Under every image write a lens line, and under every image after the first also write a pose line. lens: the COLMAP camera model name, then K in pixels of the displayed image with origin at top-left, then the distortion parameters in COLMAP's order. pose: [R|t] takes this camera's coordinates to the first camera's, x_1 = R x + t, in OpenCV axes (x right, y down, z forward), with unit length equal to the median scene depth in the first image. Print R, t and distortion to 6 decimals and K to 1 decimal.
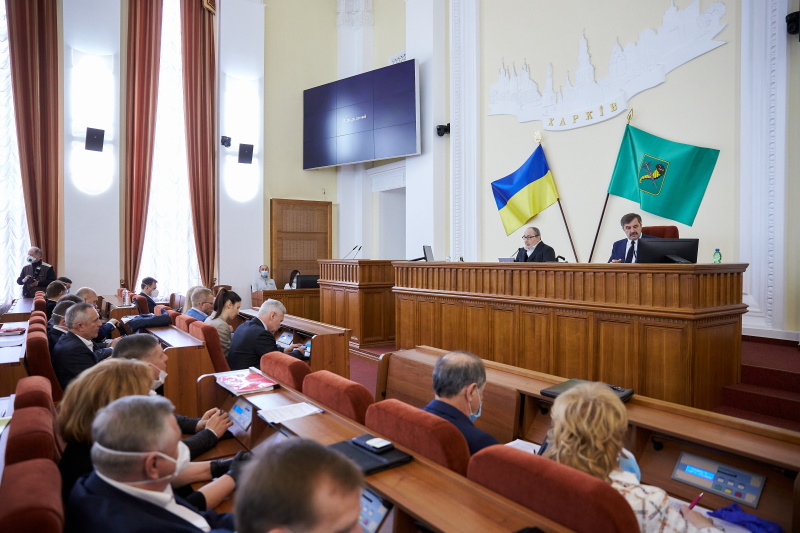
lens RADIAL K [[537.7, 0, 400.0], [0, 537.7, 266.5], [0, 0, 1]] dist [-0.119912, 0.080324]
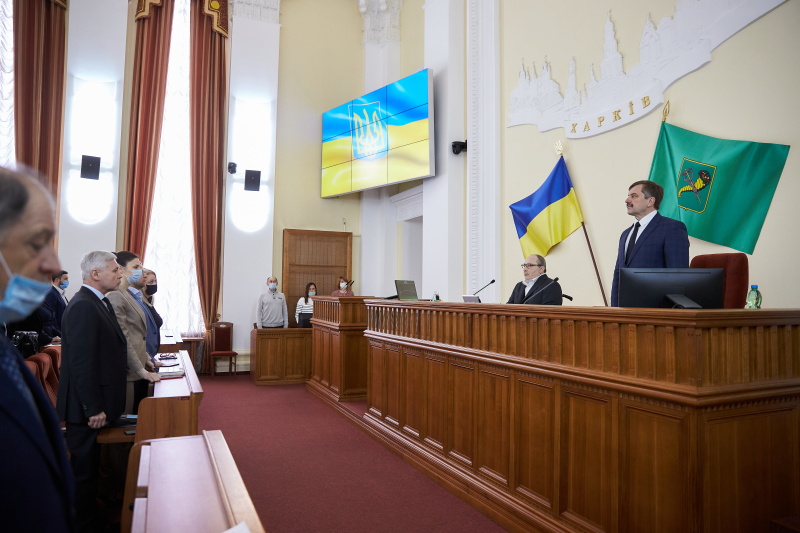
lens RADIAL K [[537.7, 0, 400.0], [0, 537.7, 266.5], [0, 0, 1]] dist [-0.119912, 0.080324]
pose [[0.984788, 0.003469, -0.173728, 0.162585], [-0.015208, 0.997685, -0.066281, -0.005069], [0.173096, 0.067914, 0.982561, 0.175003]]
